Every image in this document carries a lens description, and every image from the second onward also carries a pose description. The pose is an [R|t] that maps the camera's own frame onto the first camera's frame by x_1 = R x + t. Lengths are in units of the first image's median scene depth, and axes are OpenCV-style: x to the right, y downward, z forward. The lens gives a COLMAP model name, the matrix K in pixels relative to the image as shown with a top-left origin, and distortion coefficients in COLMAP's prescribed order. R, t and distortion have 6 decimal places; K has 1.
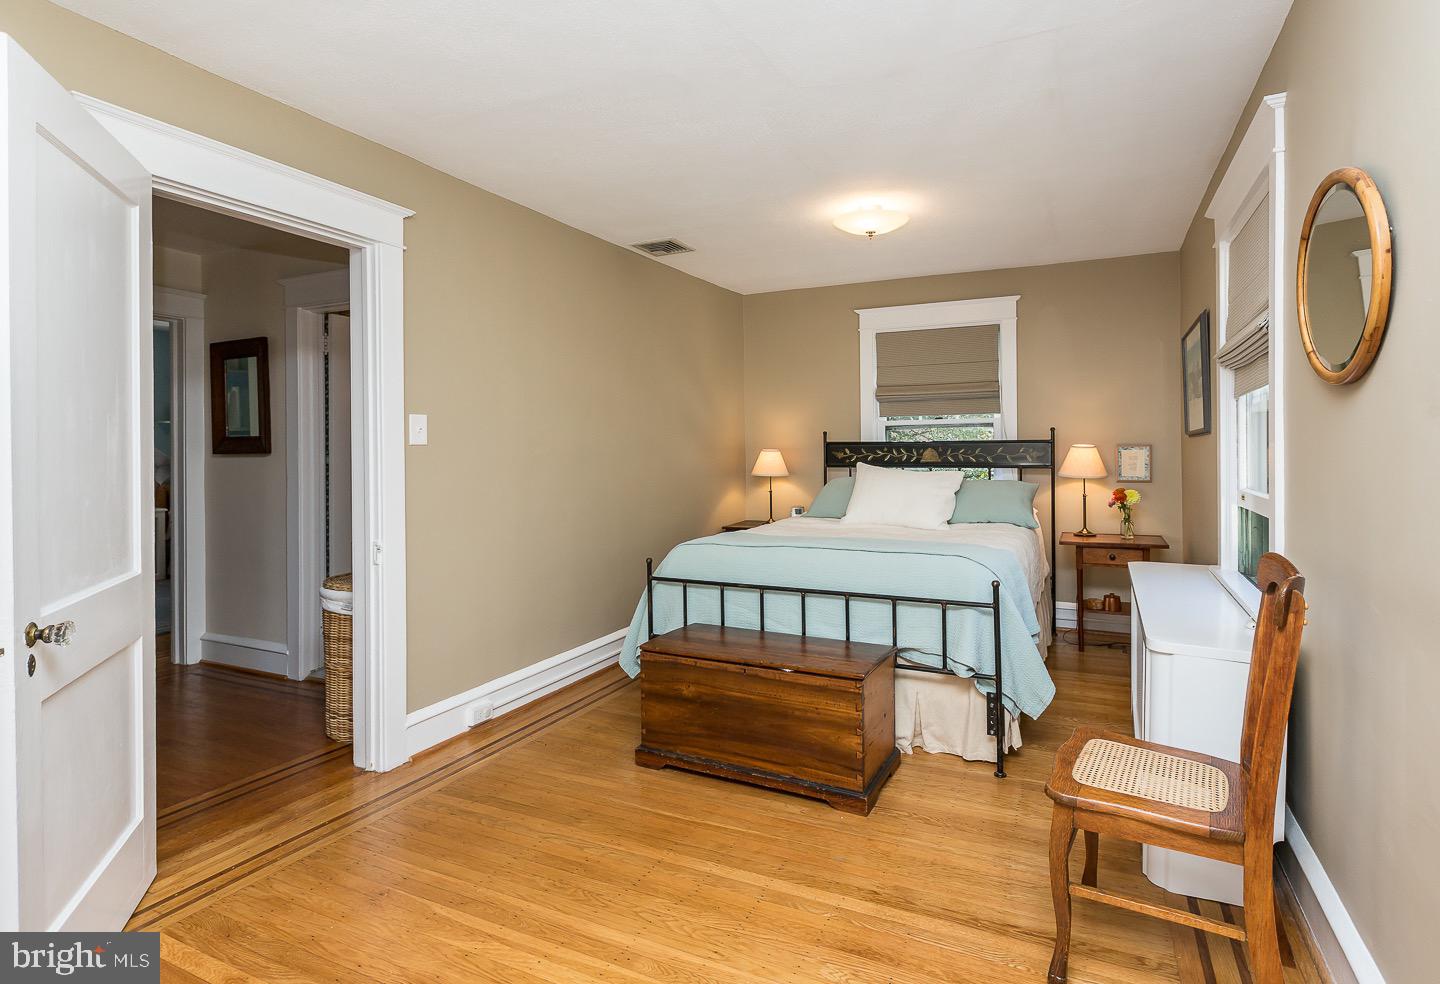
lens RADIAL K [[698.0, 0, 773.8], [0, 698.0, 460.4], [0, 0, 1]] dist [0.005697, -0.000108]
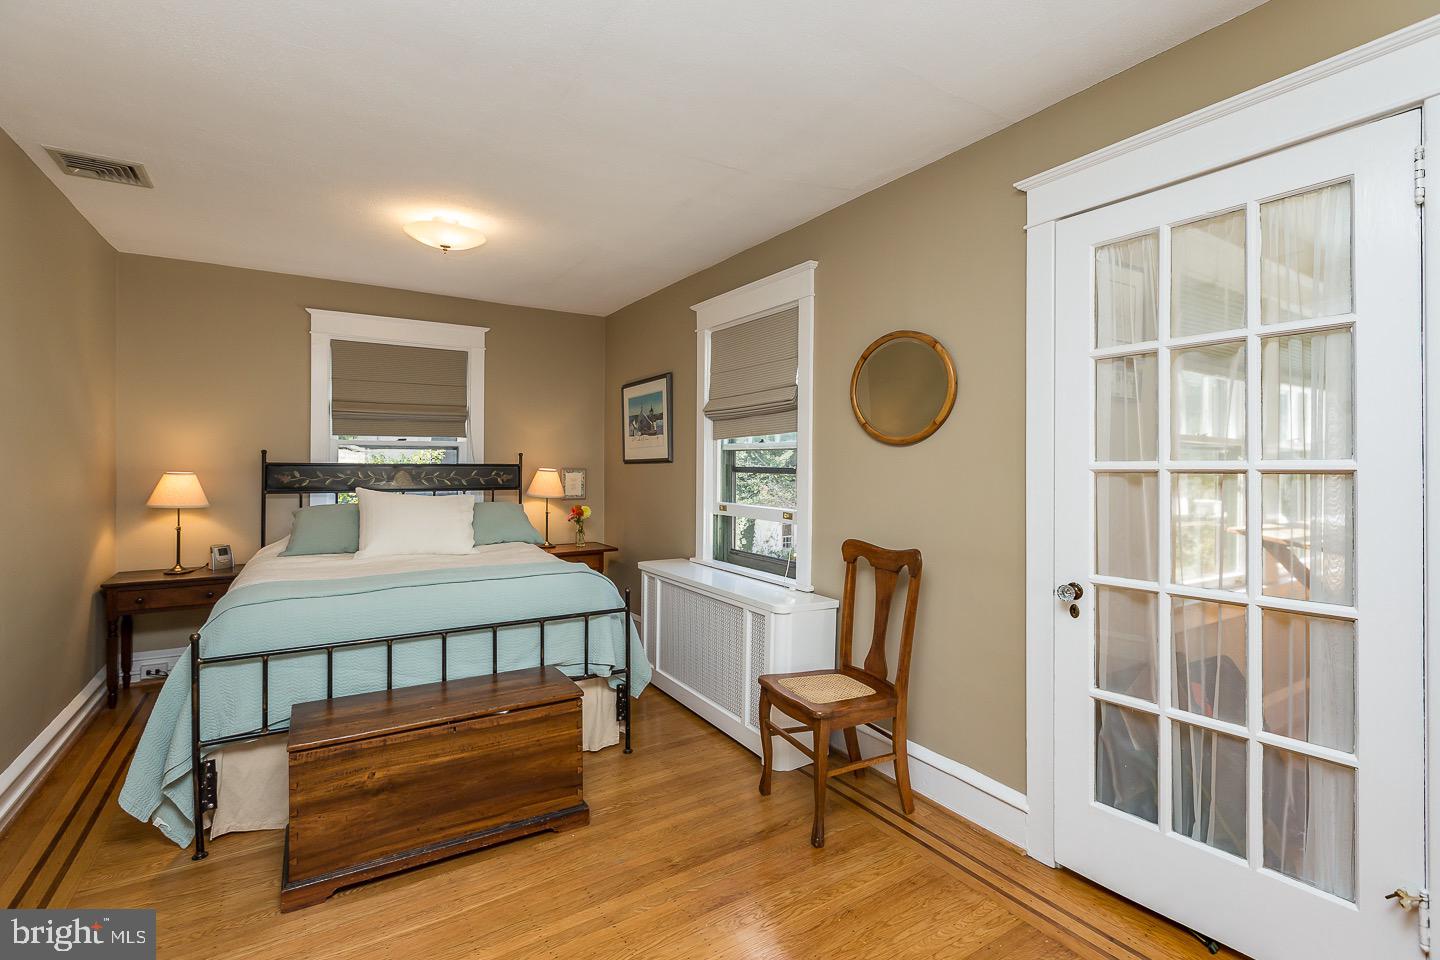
lens RADIAL K [[675.5, 0, 725.6], [0, 675.5, 468.7], [0, 0, 1]] dist [0.011499, -0.002672]
pose [[0.550441, 0.005683, 0.834854, -0.411402], [0.005469, 0.999931, -0.010413, -0.012269], [-0.834856, 0.010298, 0.550372, 0.171412]]
